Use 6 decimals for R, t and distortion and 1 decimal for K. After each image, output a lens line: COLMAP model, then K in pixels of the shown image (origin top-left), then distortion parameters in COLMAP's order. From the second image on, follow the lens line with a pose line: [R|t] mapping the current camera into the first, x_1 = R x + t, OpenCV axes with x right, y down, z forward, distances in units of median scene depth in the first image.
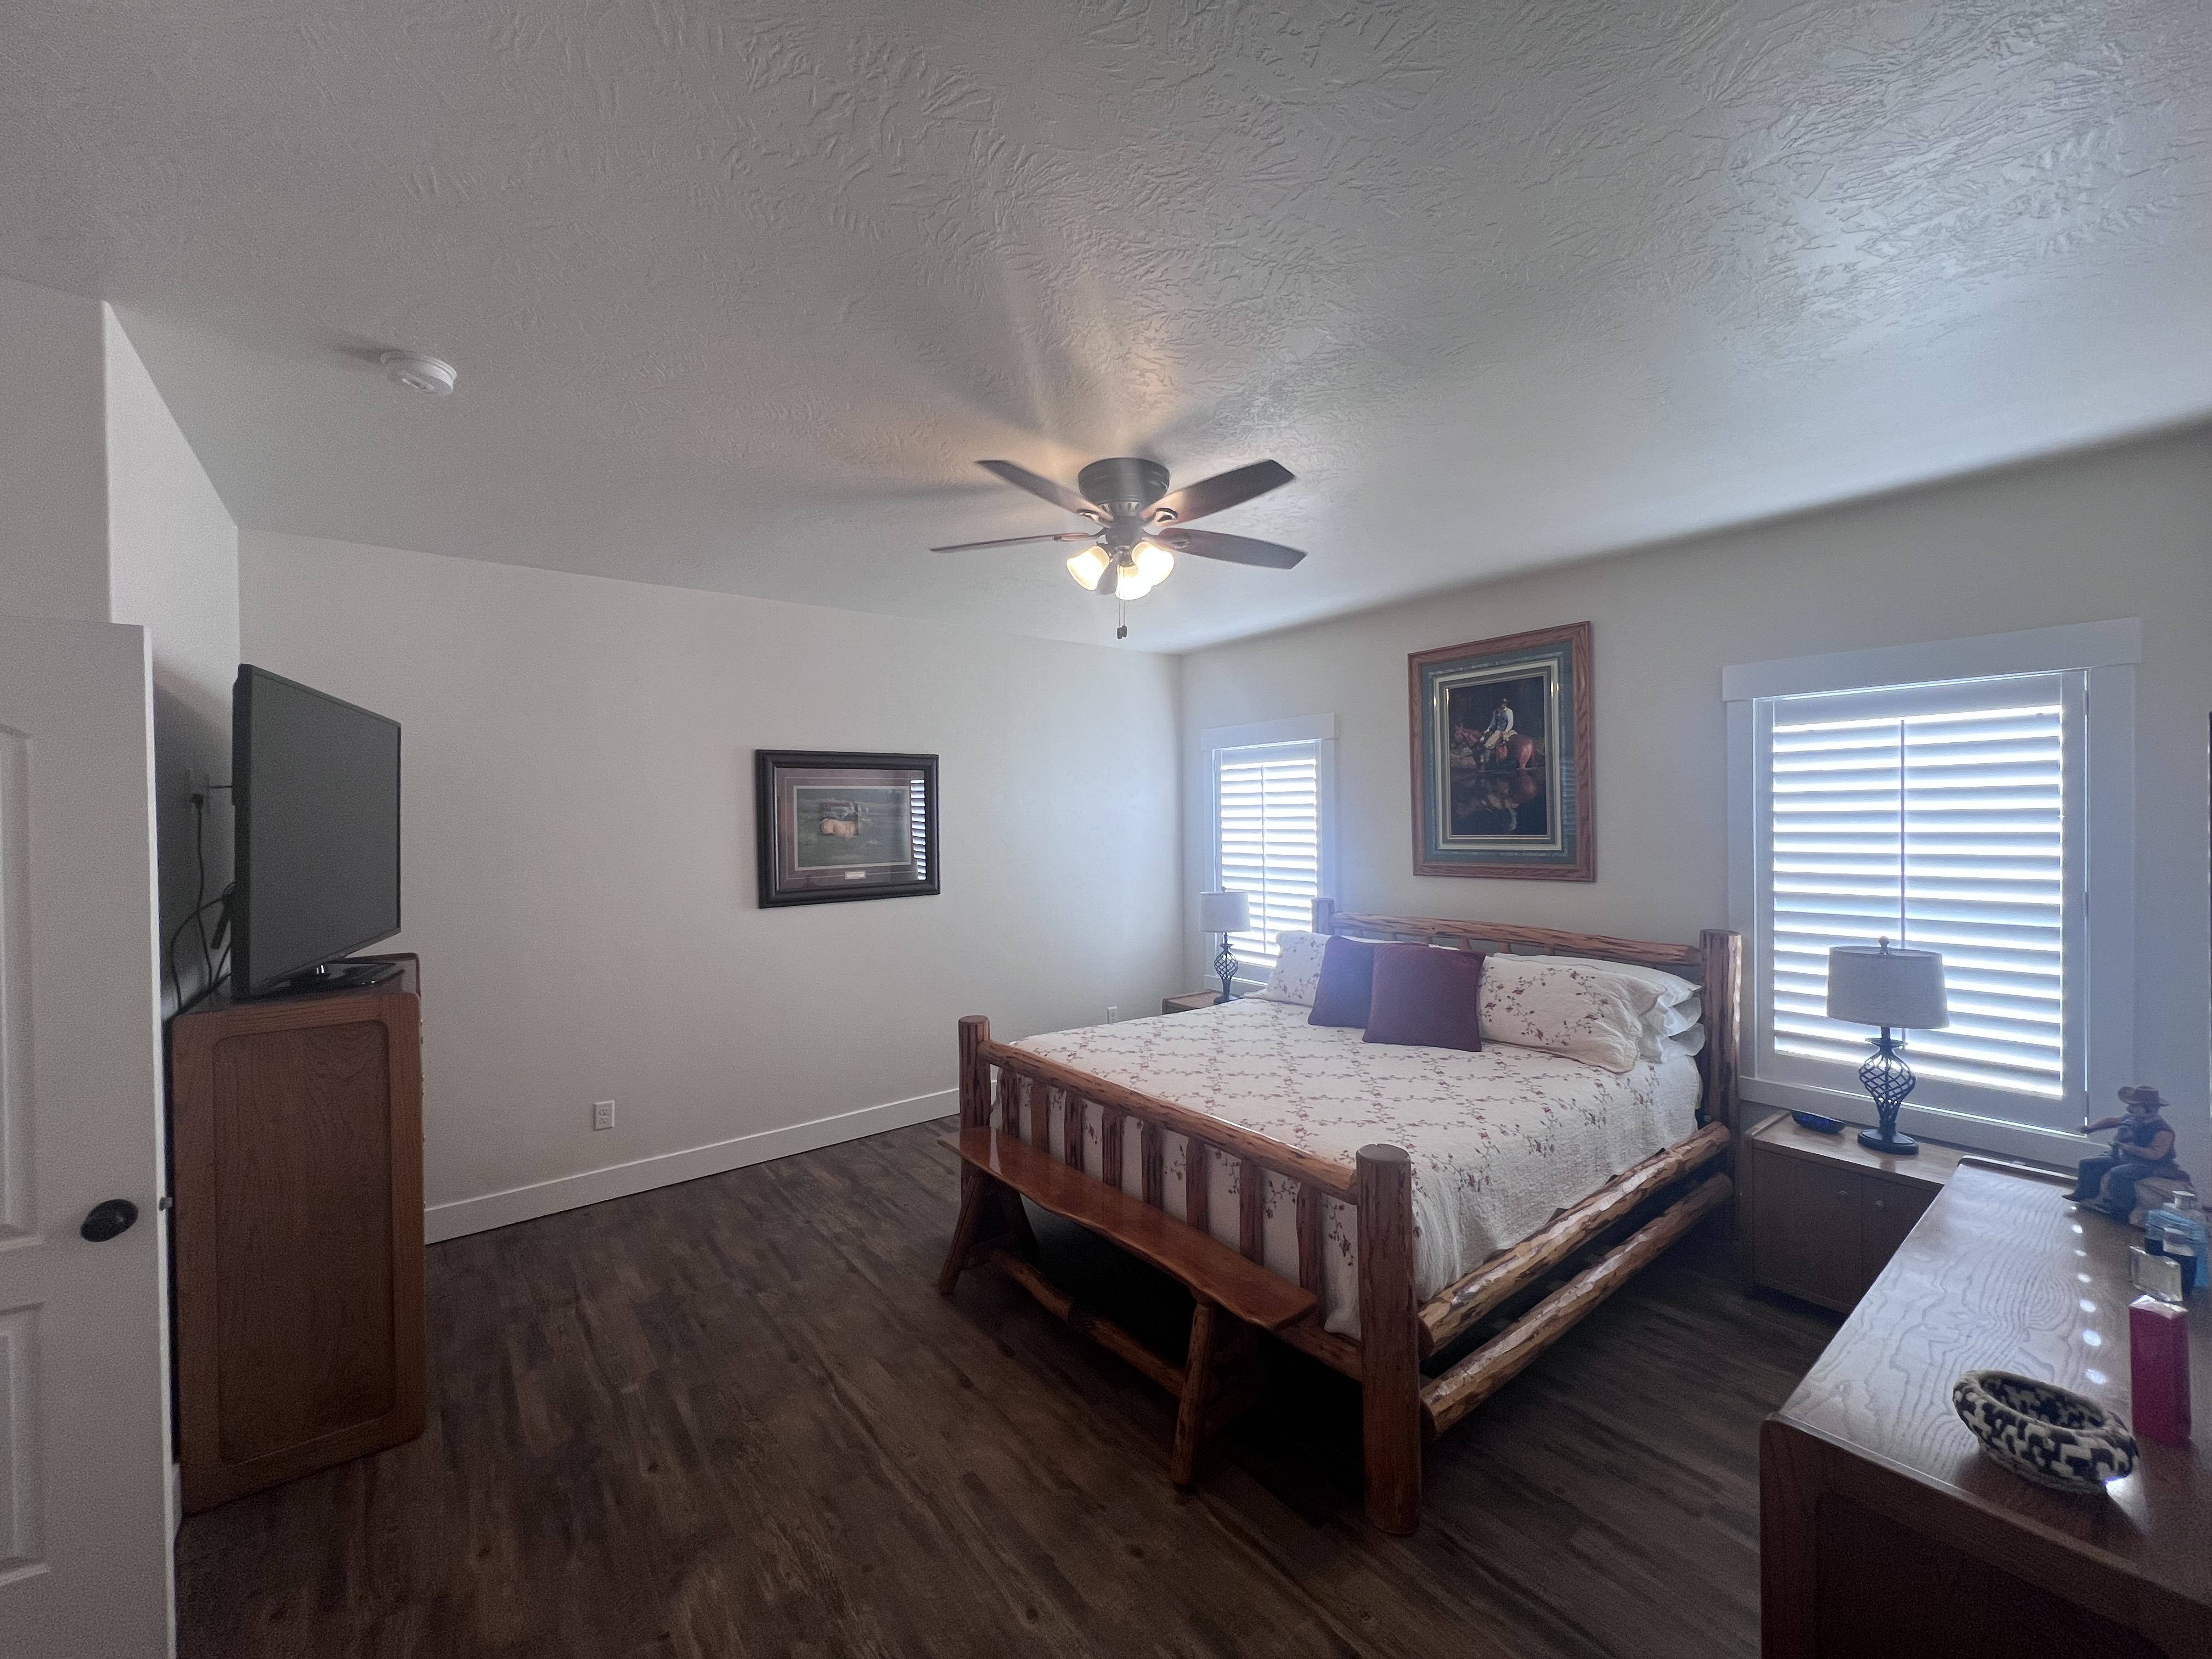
lens RADIAL K [[880.3, 0, 1105.8], [0, 880.3, 828.9], [0, 0, 1]] dist [-0.001306, -0.000474]
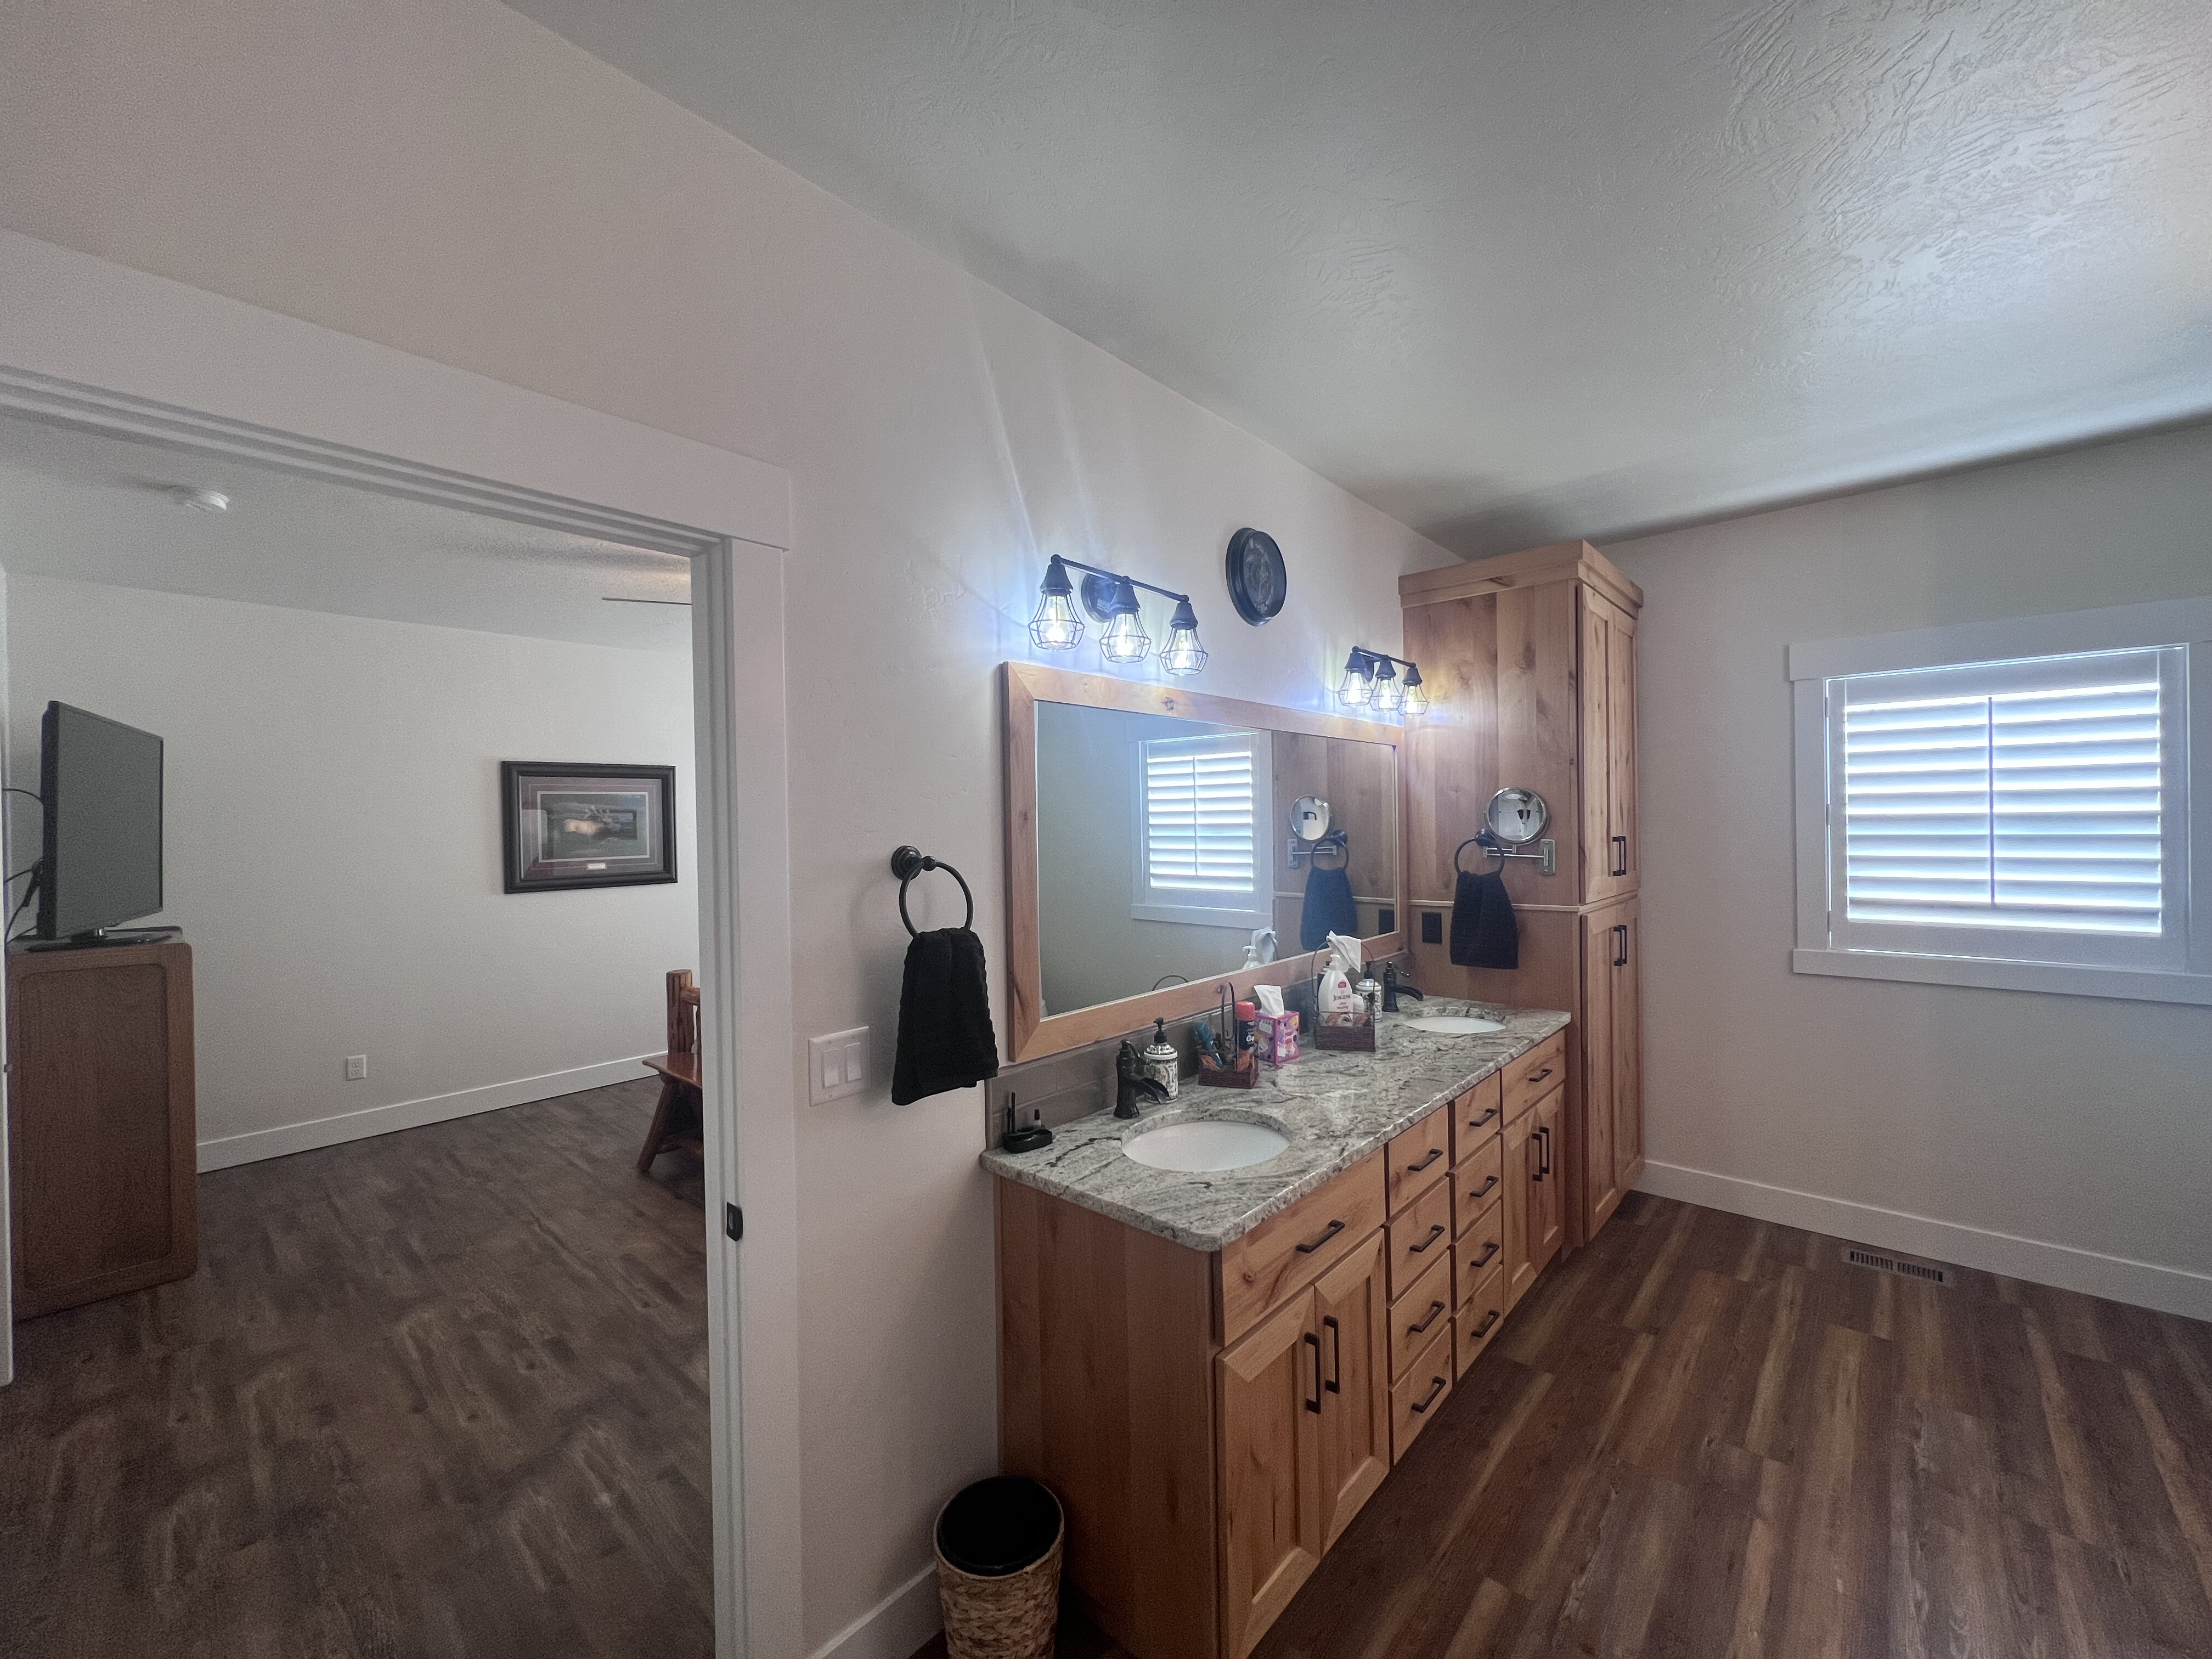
lens RADIAL K [[880.3, 0, 1111.4], [0, 880.3, 832.3], [0, 0, 1]] dist [-0.001306, -0.000474]
pose [[0.984136, -0.002919, 0.177392, 0.248403], [0.003953, 0.999977, -0.005474, 0.019993], [-0.177372, 0.006089, 0.984125, -0.390421]]
